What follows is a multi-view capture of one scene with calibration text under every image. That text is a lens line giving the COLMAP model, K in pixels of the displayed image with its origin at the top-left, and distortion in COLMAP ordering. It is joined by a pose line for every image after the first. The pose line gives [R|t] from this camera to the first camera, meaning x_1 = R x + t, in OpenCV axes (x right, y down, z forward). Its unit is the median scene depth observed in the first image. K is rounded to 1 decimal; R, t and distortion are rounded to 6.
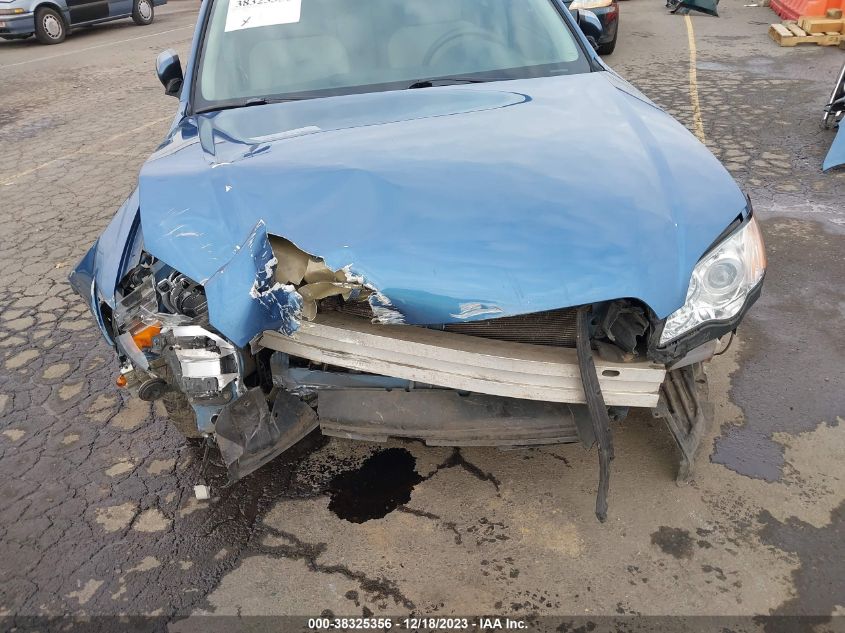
lens RADIAL K [[659.8, 0, 422.5], [0, 659.8, 316.5], [0, 0, 1]] dist [0.040258, -0.055638]
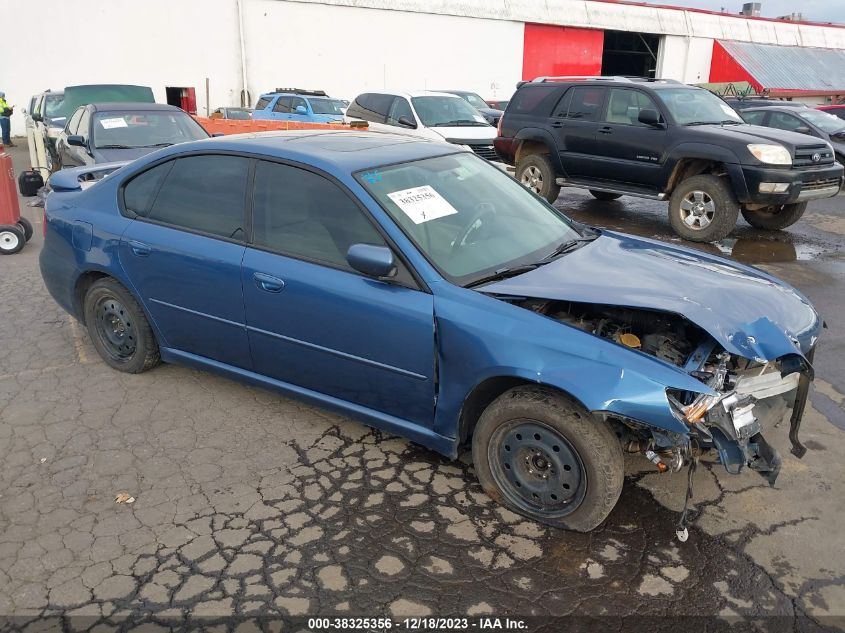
lens RADIAL K [[663.0, 0, 422.5], [0, 663.0, 316.5], [0, 0, 1]] dist [0.000956, -0.002028]
pose [[0.670647, -0.183022, 0.718843, -1.774261], [0.328810, 0.942022, -0.066919, -0.275403], [-0.664919, 0.281242, 0.691944, 0.310641]]
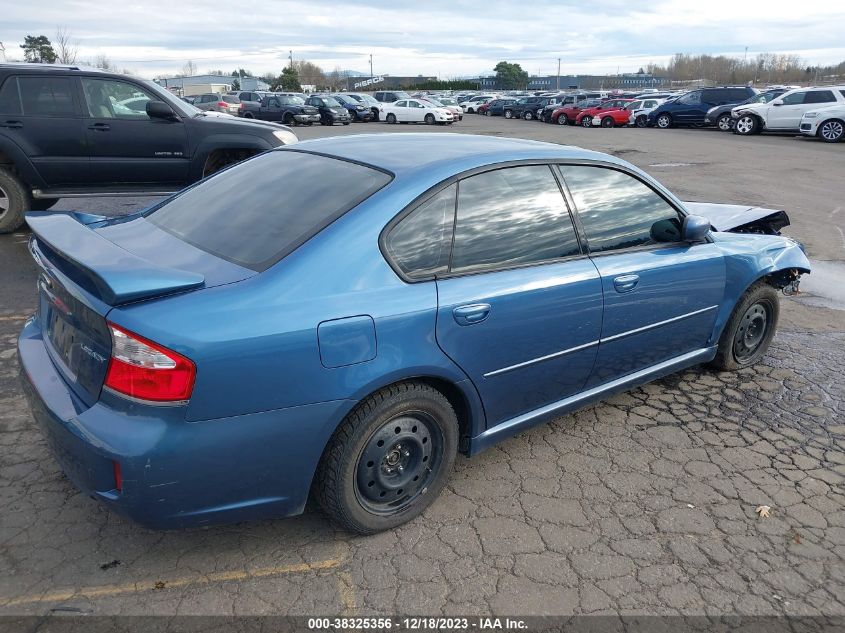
lens RADIAL K [[663.0, 0, 422.5], [0, 663.0, 316.5], [0, 0, 1]] dist [0.000956, -0.002028]
pose [[-0.468353, -0.240252, 0.850250, -2.051895], [0.443468, 0.768402, 0.461405, -1.741462], [-0.764187, 0.593159, -0.253339, 2.945843]]
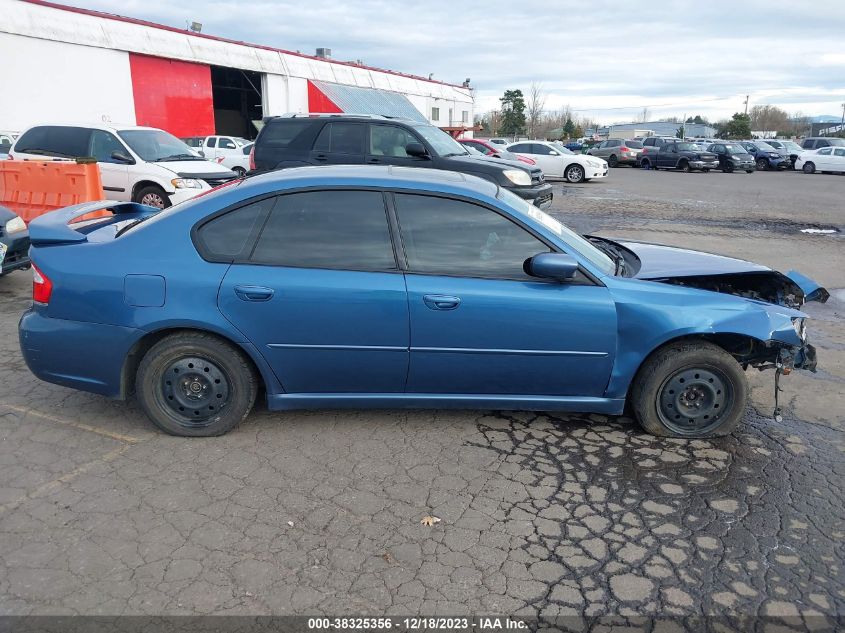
lens RADIAL K [[663.0, 0, 422.5], [0, 663.0, 316.5], [0, 0, 1]] dist [0.000956, -0.002028]
pose [[0.137941, -0.214418, 0.966953, -2.743032], [0.467443, 0.874809, 0.127303, -0.913806], [-0.873195, 0.434435, 0.220900, 1.539240]]
